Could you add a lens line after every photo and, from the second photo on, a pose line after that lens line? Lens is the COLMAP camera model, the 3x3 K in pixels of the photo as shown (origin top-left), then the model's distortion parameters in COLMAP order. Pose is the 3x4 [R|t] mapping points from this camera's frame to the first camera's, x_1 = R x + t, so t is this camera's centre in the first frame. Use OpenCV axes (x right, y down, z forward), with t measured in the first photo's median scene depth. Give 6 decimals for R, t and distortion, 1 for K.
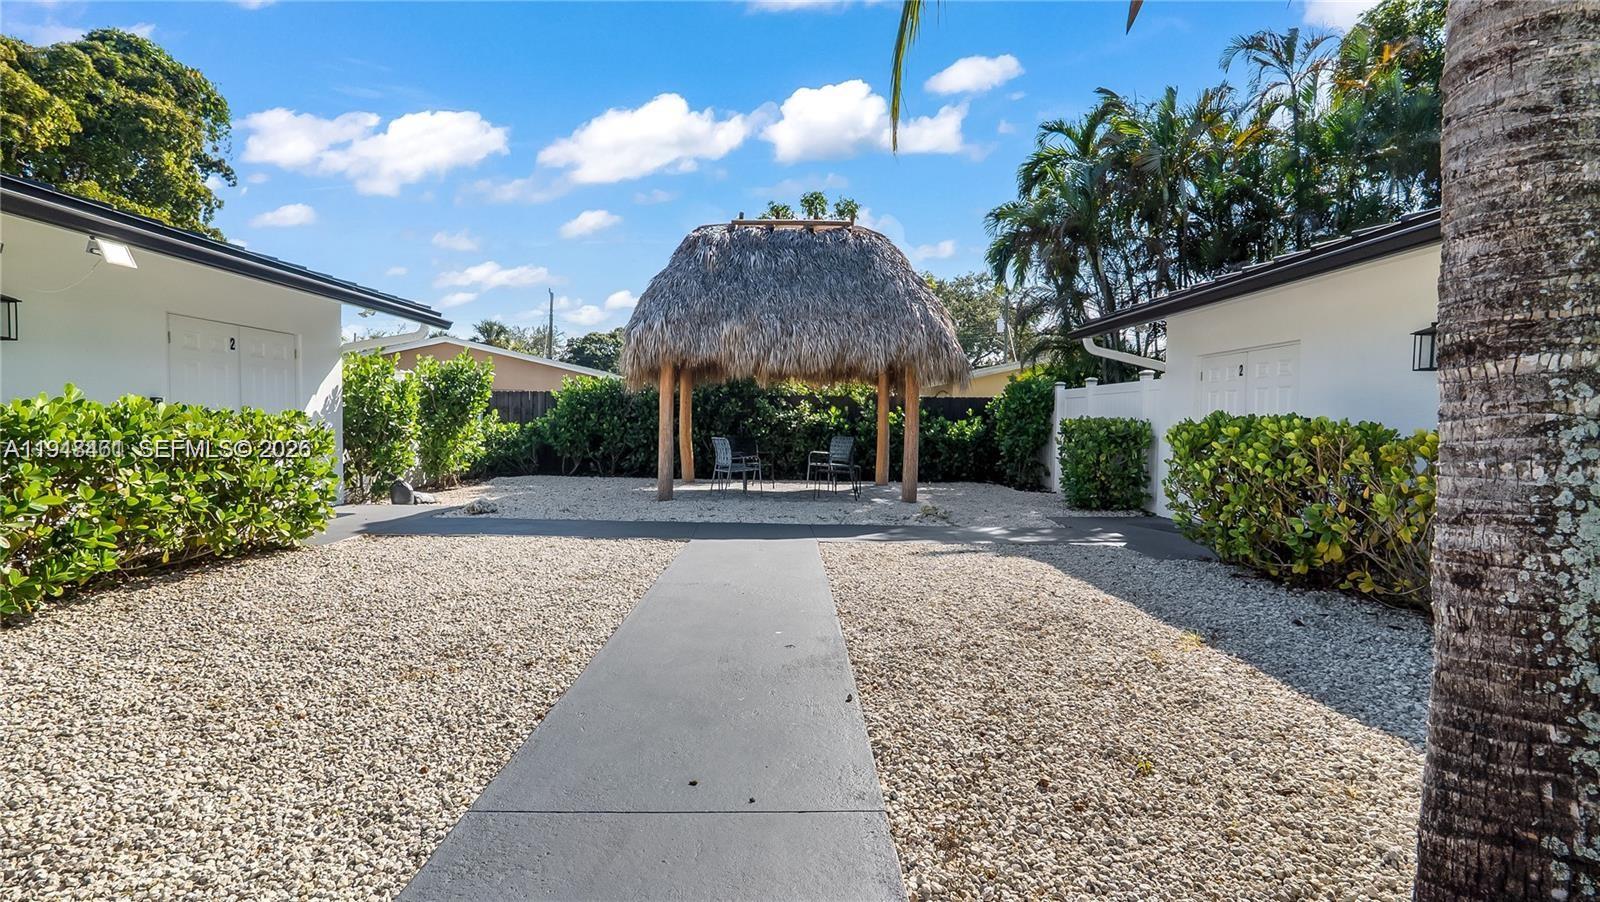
lens RADIAL K [[743.5, 0, 807.3], [0, 743.5, 444.1], [0, 0, 1]] dist [-0.003803, 0.000195]
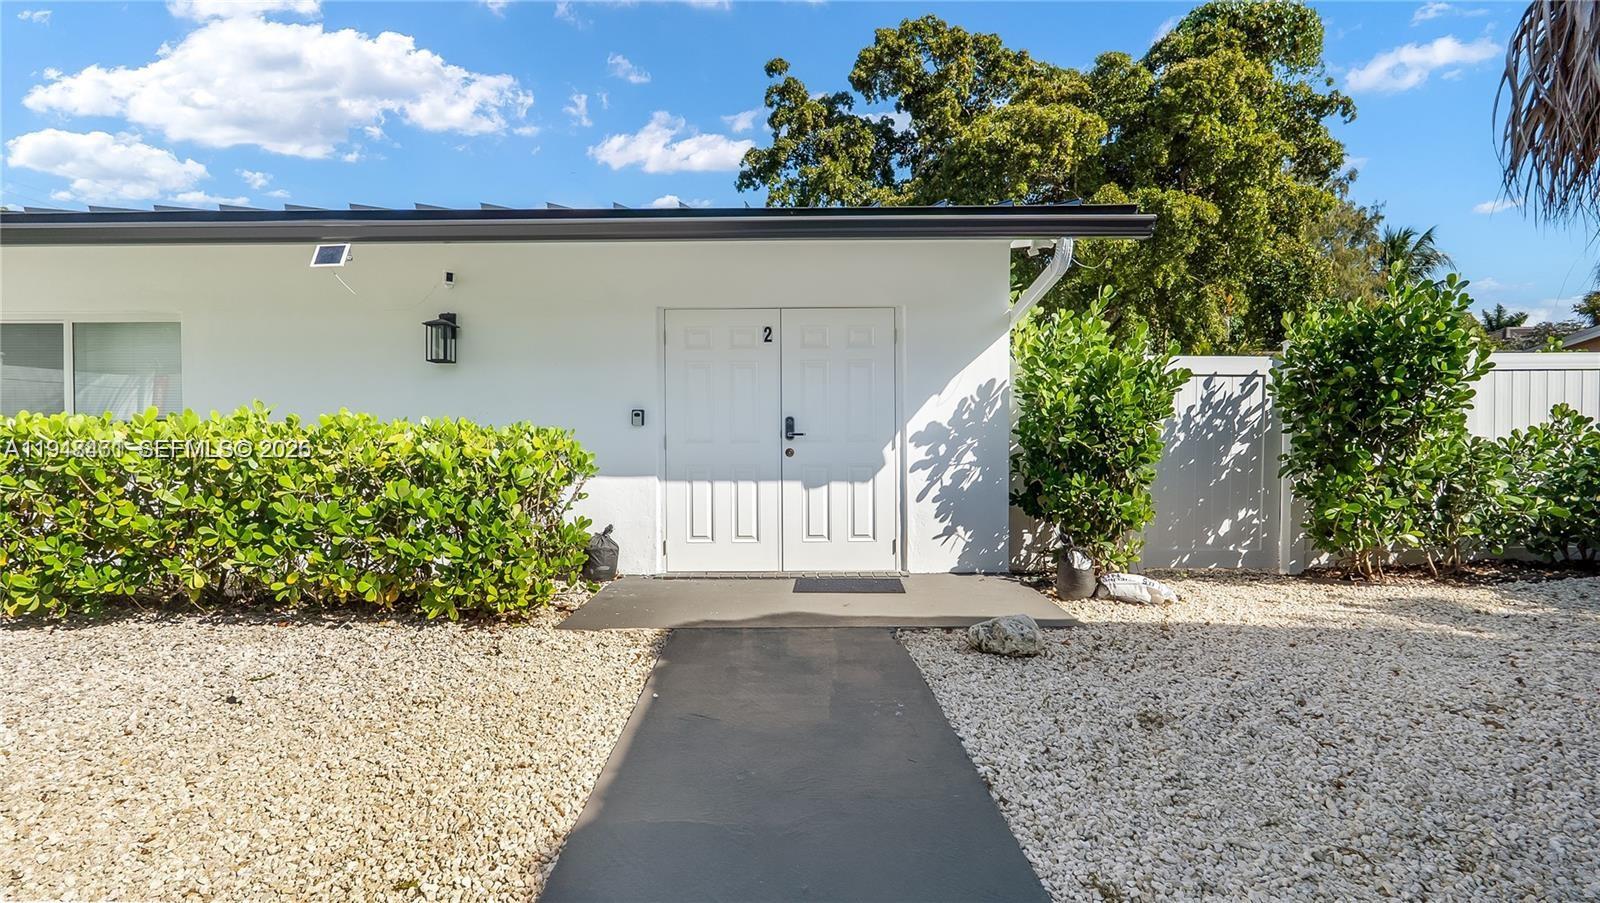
lens RADIAL K [[743.5, 0, 807.3], [0, 743.5, 444.6], [0, 0, 1]] dist [-0.003803, 0.000195]
pose [[-0.053590, -0.001874, -0.998561, -0.018610], [-0.030588, 0.999532, -0.000235, -0.014065], [0.998094, 0.030531, -0.053623, 0.586124]]
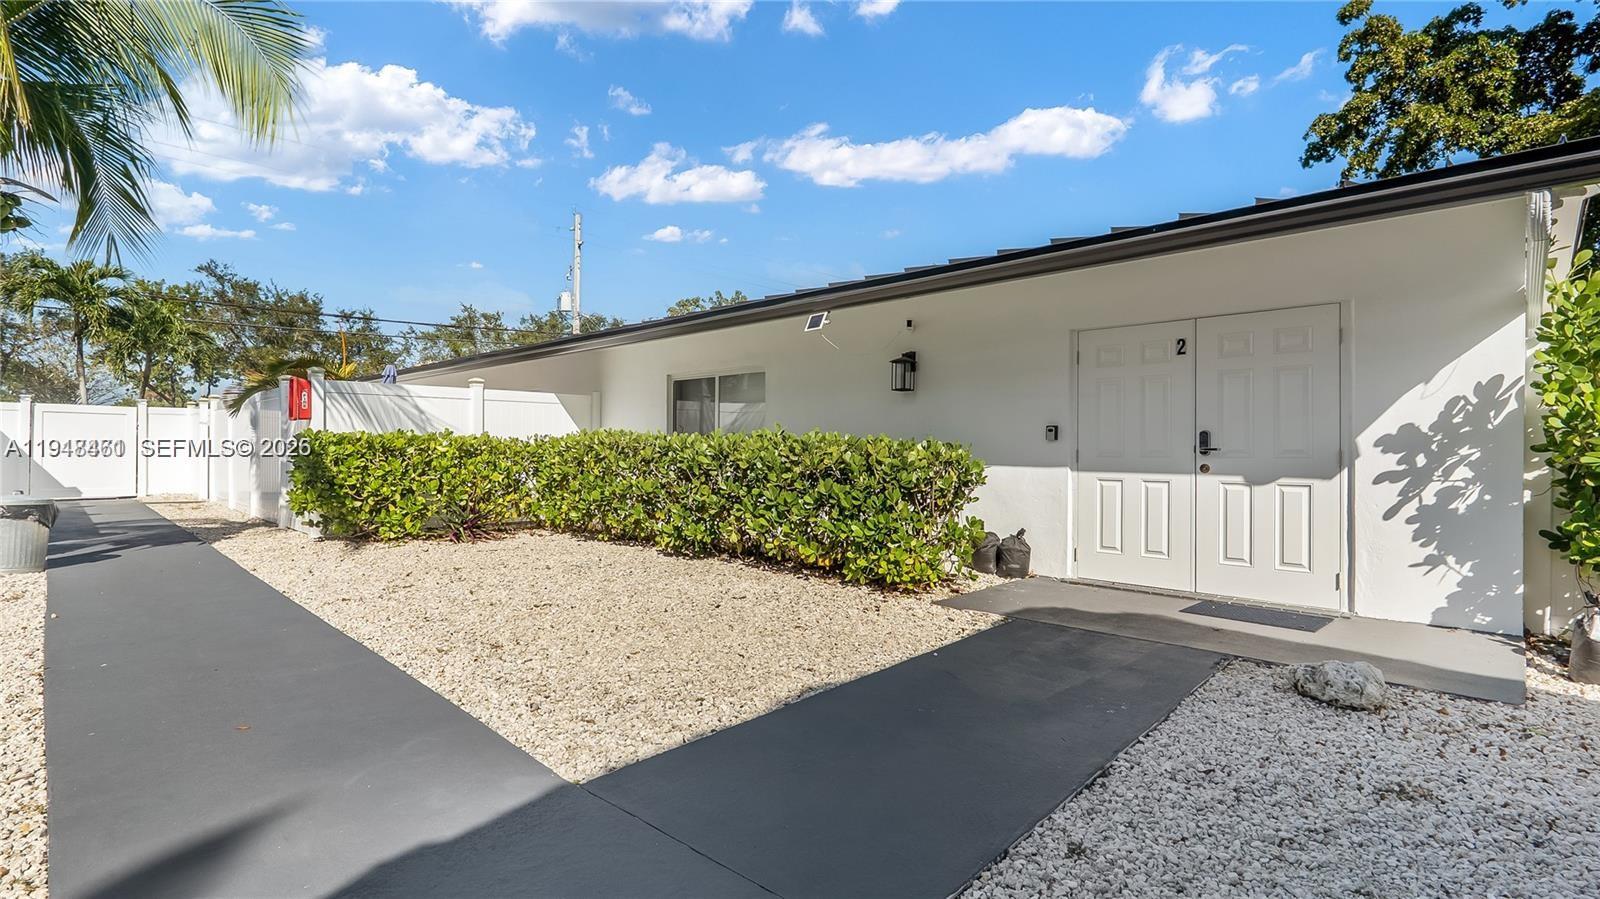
lens RADIAL K [[736.4, 0, 805.4], [0, 736.4, 440.3], [0, 0, 1]] dist [-0.003813, 0.001077]
pose [[-0.725364, -0.026396, -0.687859, -0.010163], [-0.038981, 0.999236, 0.002763, -0.017068], [0.687261, 0.028818, -0.725839, 0.688171]]
